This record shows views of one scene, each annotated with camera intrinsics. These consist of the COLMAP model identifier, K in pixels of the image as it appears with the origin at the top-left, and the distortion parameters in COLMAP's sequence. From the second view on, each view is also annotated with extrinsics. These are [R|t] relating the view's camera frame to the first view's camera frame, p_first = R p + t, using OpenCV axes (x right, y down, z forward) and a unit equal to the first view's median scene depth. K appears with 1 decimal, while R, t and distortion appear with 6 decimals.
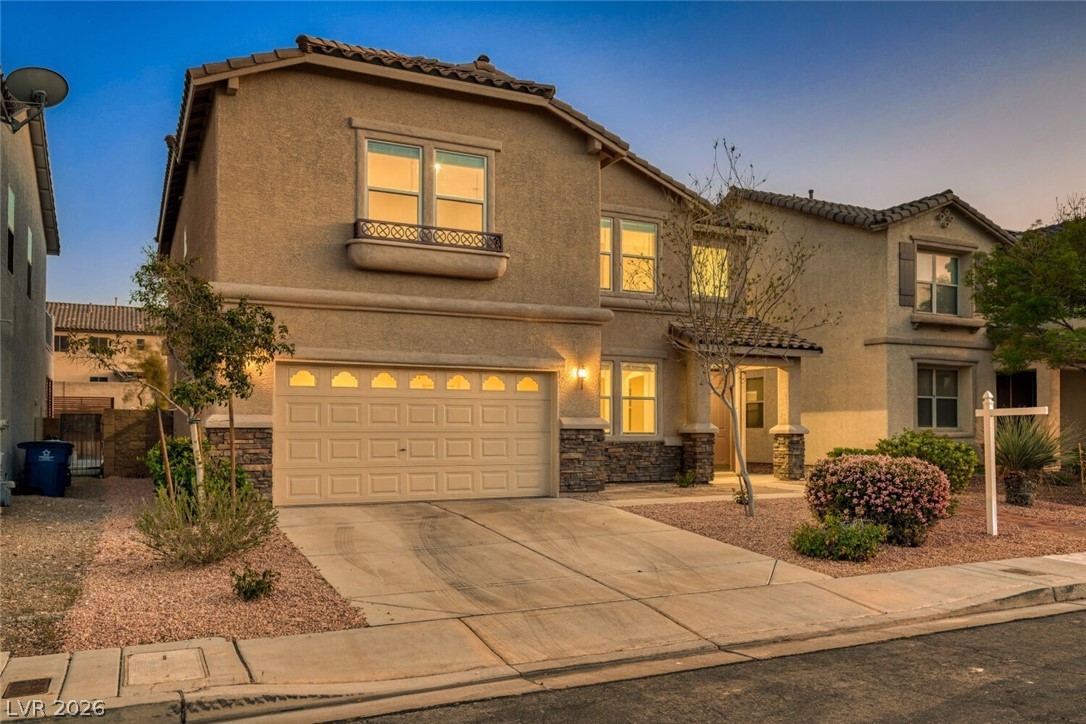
lens RADIAL K [[817.9, 0, 543.2], [0, 817.9, 428.6], [0, 0, 1]] dist [-0.002970, -0.000120]
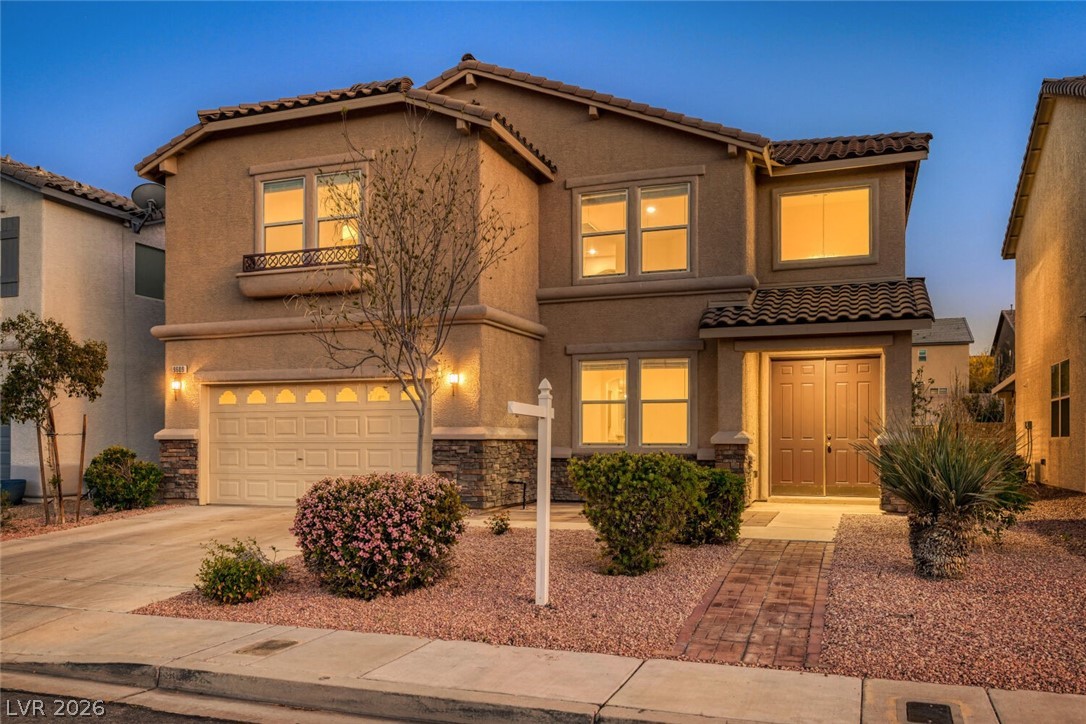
lens RADIAL K [[827.4, 0, 563.4], [0, 827.4, 443.8], [0, 0, 1]] dist [-0.002985, -0.002966]
pose [[0.714678, 0.000961, -0.699453, 0.843058], [0.003132, 0.999985, 0.004574, 0.001604], [0.699447, -0.005460, 0.714664, 0.457355]]
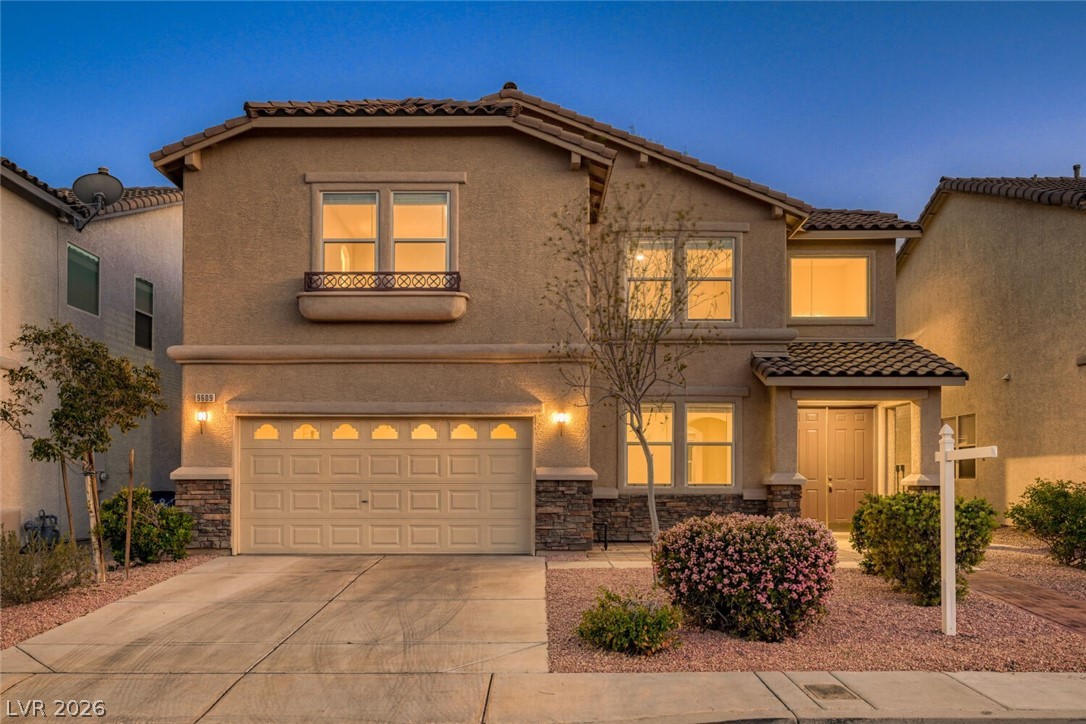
lens RADIAL K [[831.0, 0, 542.2], [0, 831.0, 479.8], [0, 0, 1]] dist [-0.001489, -0.003019]
pose [[0.902100, -0.001213, -0.431525, 0.451856], [0.001355, 0.999999, 0.000022, 0.000034], [0.431525, -0.000605, 0.902101, 0.187861]]
